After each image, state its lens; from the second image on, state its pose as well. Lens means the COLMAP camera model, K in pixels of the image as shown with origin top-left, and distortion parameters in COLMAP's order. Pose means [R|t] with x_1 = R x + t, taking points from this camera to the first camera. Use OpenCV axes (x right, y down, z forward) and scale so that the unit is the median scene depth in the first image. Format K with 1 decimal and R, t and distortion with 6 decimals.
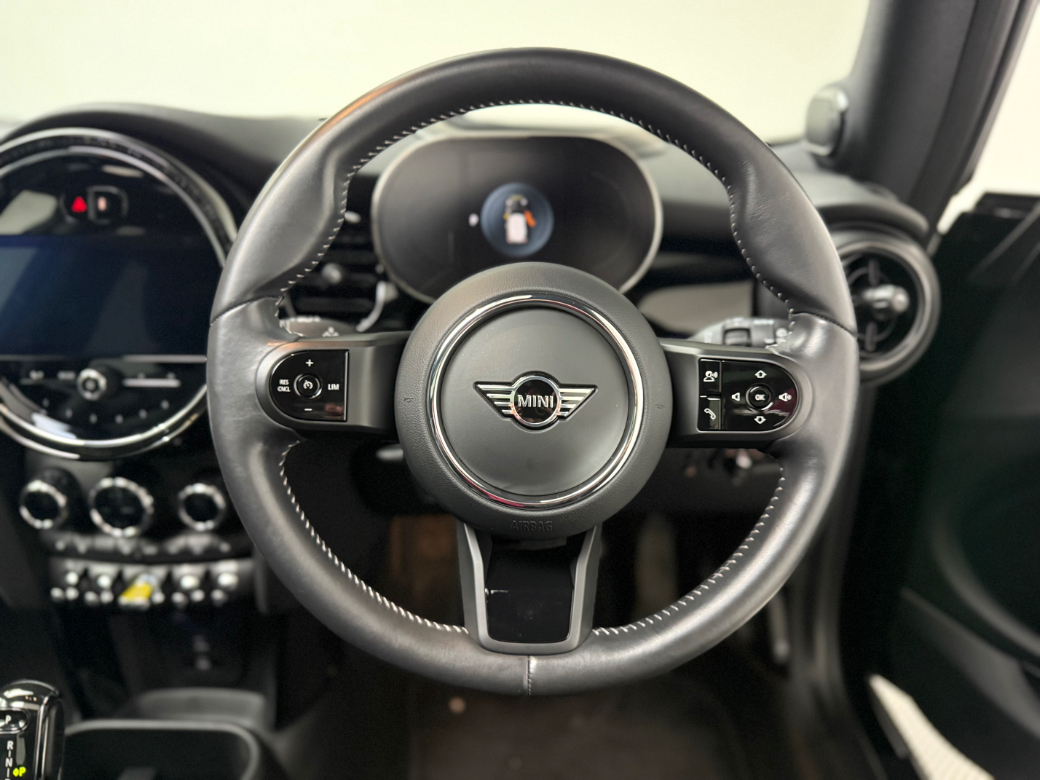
lens RADIAL K [[719.9, 0, 520.0], [0, 719.9, 390.0], [0, 0, 1]] dist [-0.000208, -0.000194]
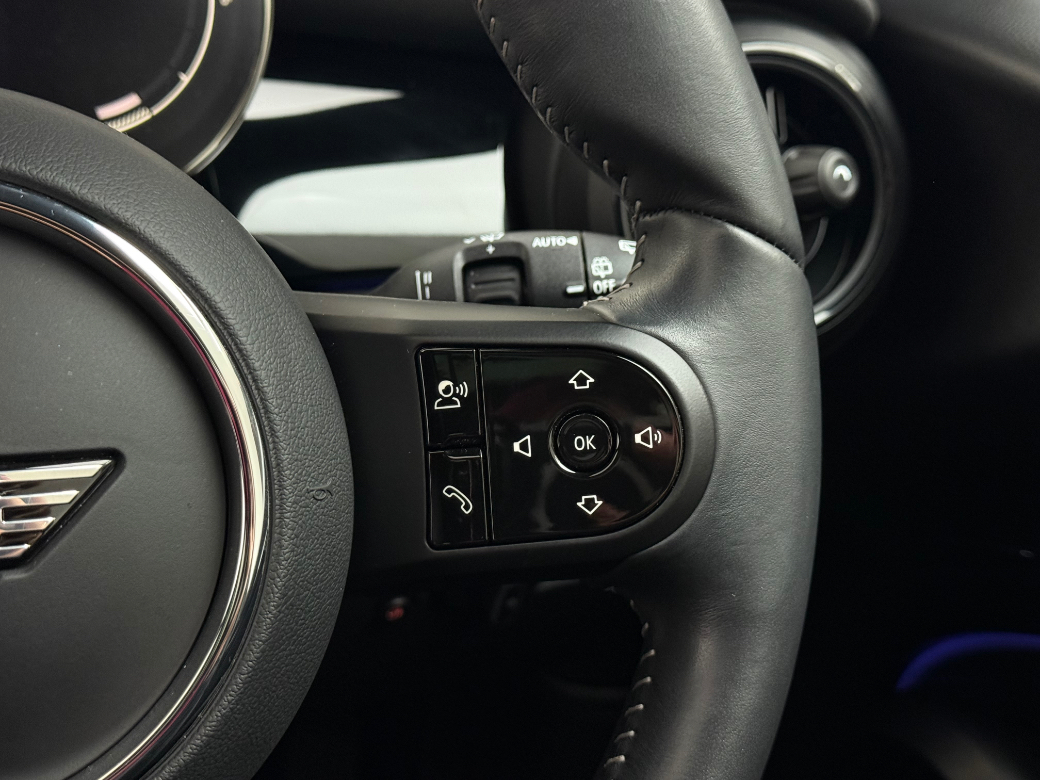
lens RADIAL K [[1456.6, 0, 520.0], [0, 1456.6, 390.0], [0, 0, 1]] dist [0.220720, 0.006989]
pose [[0.937080, -0.067204, 0.342585, 0.048782], [0.068629, 0.997610, 0.007974, -0.024597], [-0.342302, 0.016039, 0.939453, 0.307791]]
